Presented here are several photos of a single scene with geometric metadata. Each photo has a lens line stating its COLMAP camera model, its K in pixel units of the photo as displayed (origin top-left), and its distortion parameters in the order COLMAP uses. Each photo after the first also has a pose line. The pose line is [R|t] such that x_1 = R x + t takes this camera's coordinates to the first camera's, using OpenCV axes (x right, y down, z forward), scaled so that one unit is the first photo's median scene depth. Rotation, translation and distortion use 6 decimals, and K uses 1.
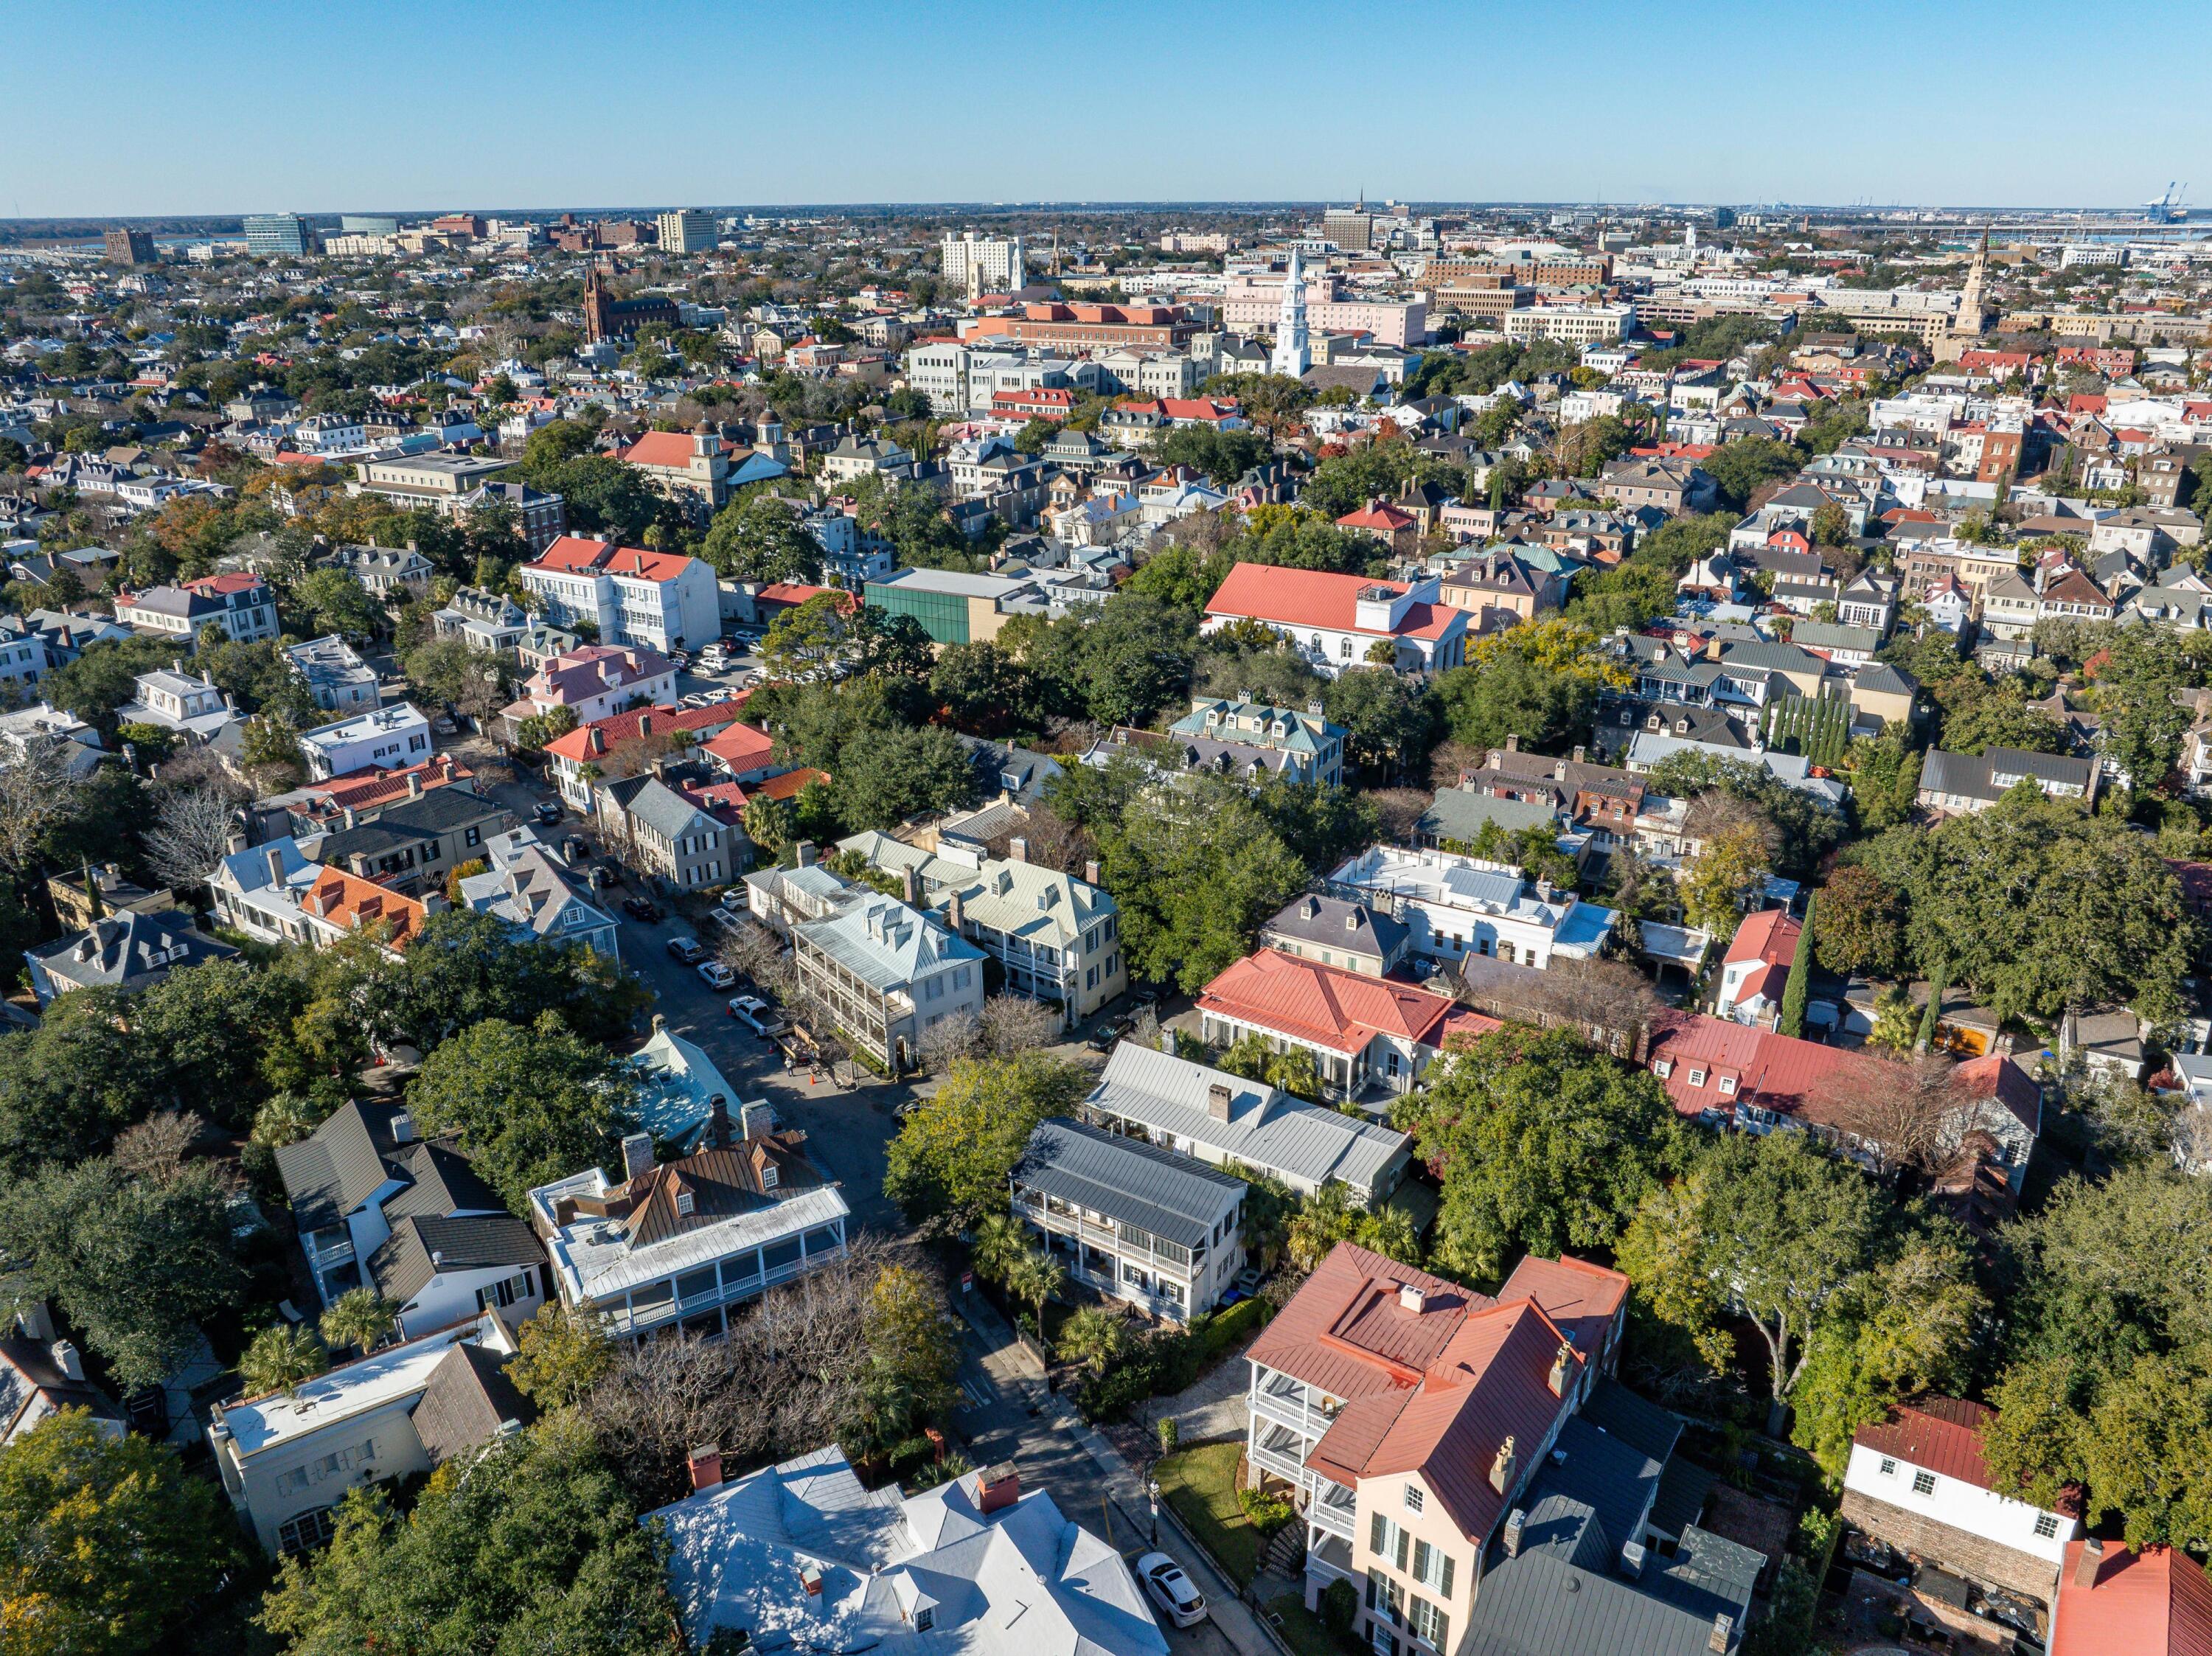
lens RADIAL K [[1557.3, 0, 1107.4], [0, 1557.3, 829.8], [0, 0, 1]] dist [-0.038597, -0.006364]
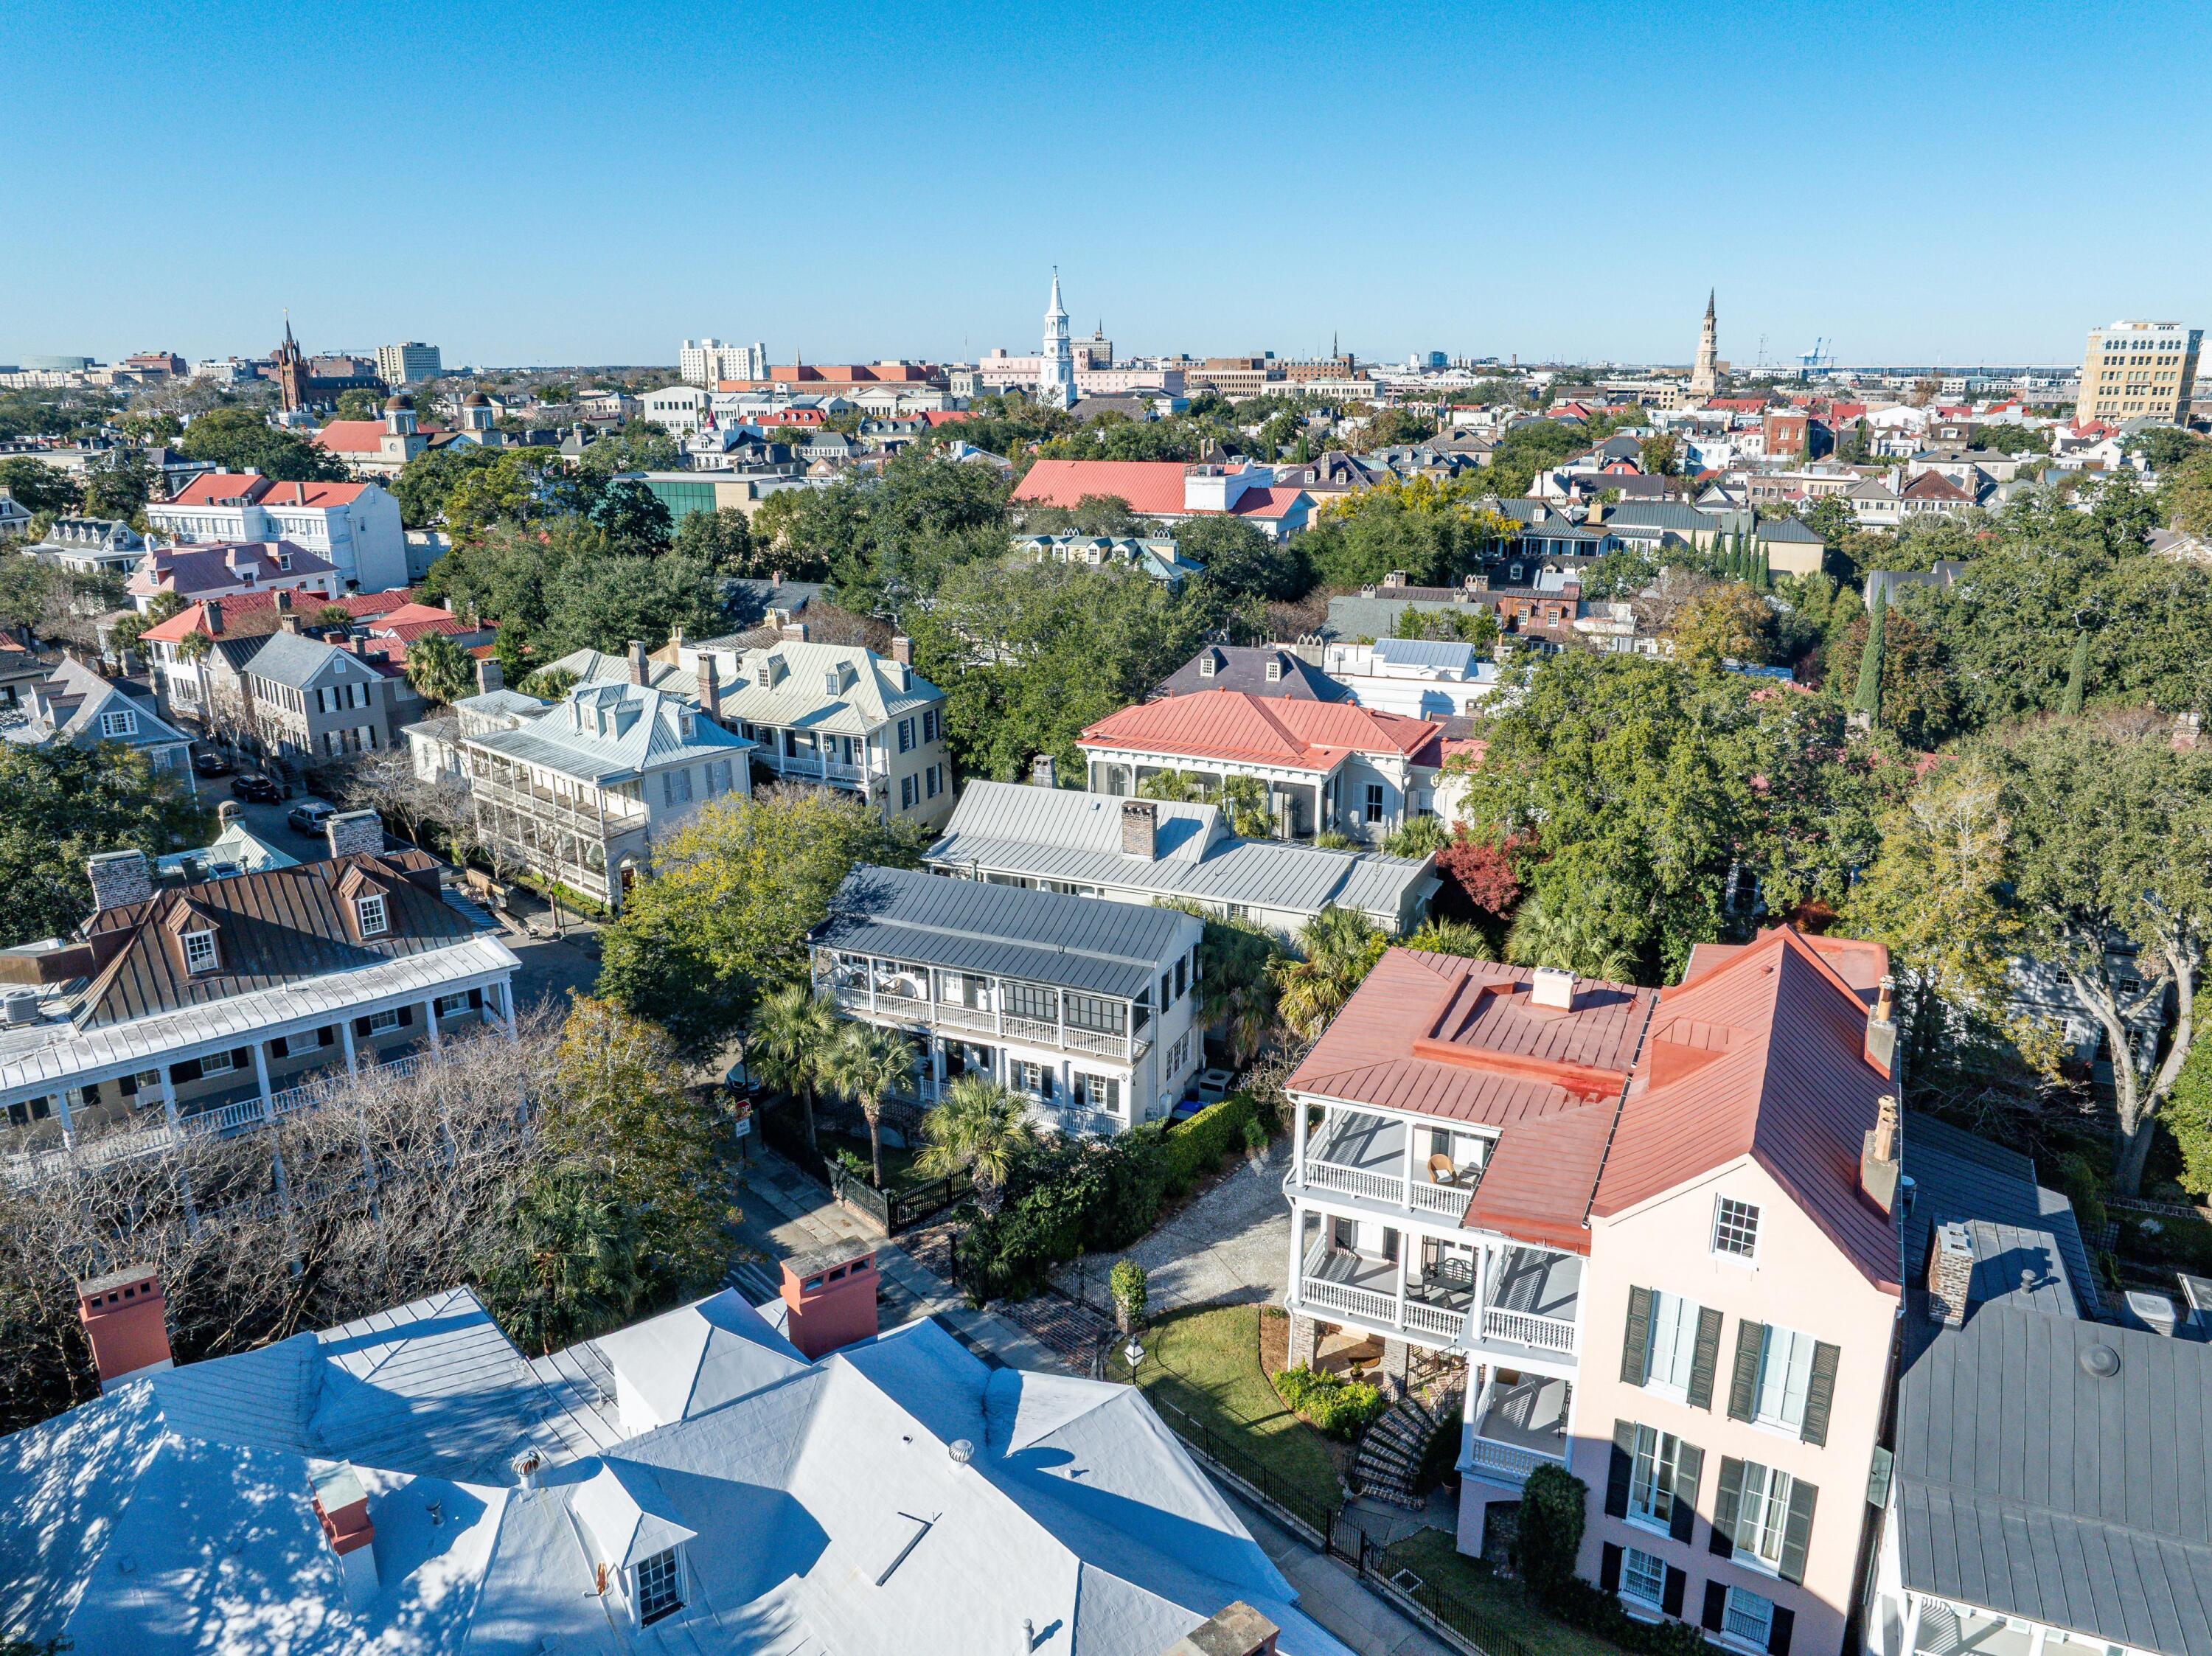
lens RADIAL K [[1559.8, 0, 1106.0], [0, 1559.8, 828.0], [0, 0, 1]] dist [-0.037924, 0.001207]
pose [[0.987427, -0.043676, 0.151925, -0.029803], [0.058244, 0.993980, -0.092799, 0.184427], [-0.146957, 0.100481, 0.984026, 0.296263]]
